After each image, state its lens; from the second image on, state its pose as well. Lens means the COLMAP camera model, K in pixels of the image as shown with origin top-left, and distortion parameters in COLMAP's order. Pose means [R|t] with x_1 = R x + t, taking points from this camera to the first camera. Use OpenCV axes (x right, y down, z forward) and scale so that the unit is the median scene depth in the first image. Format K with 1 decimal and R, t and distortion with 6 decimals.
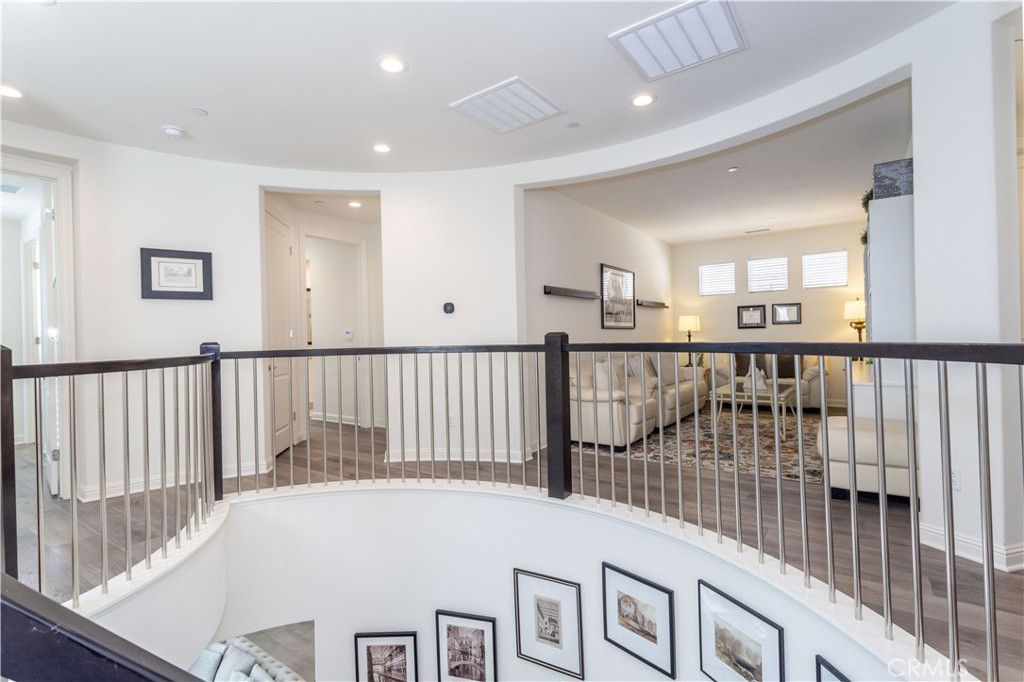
lens RADIAL K [[483.6, 0, 510.5], [0, 483.6, 341.4], [0, 0, 1]] dist [-0.002573, 0.000893]
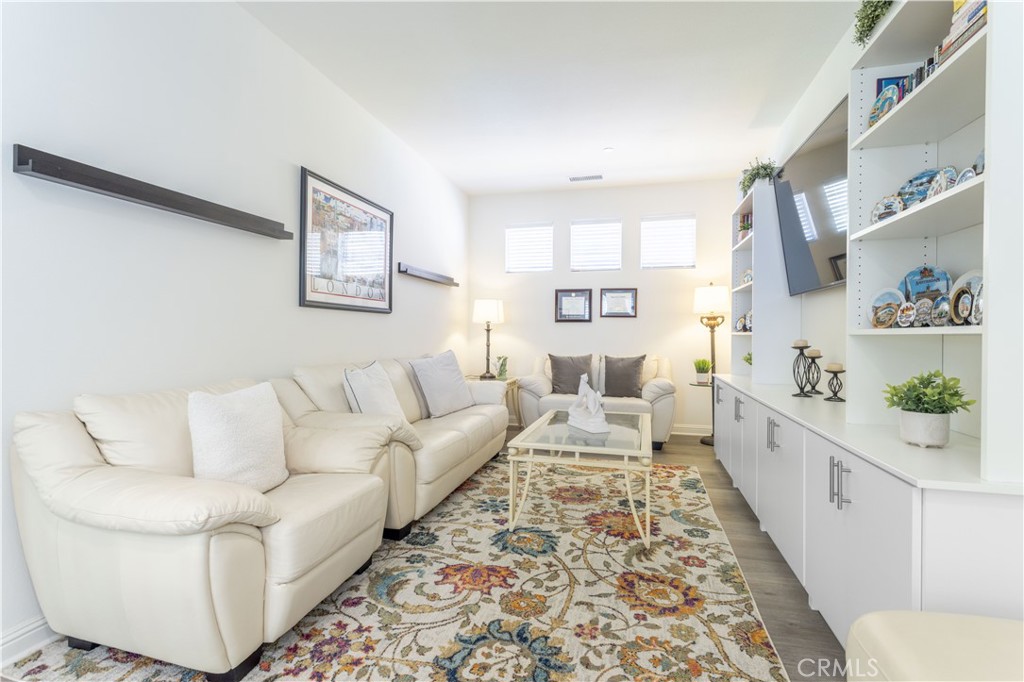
lens RADIAL K [[483.6, 0, 510.7], [0, 483.6, 340.7], [0, 0, 1]] dist [-0.002573, 0.000893]
pose [[0.932110, 0.023357, 0.361422, 0.171326], [-0.024711, 0.999694, -0.000876, 0.002215], [-0.361332, -0.008114, 0.932402, 0.399352]]
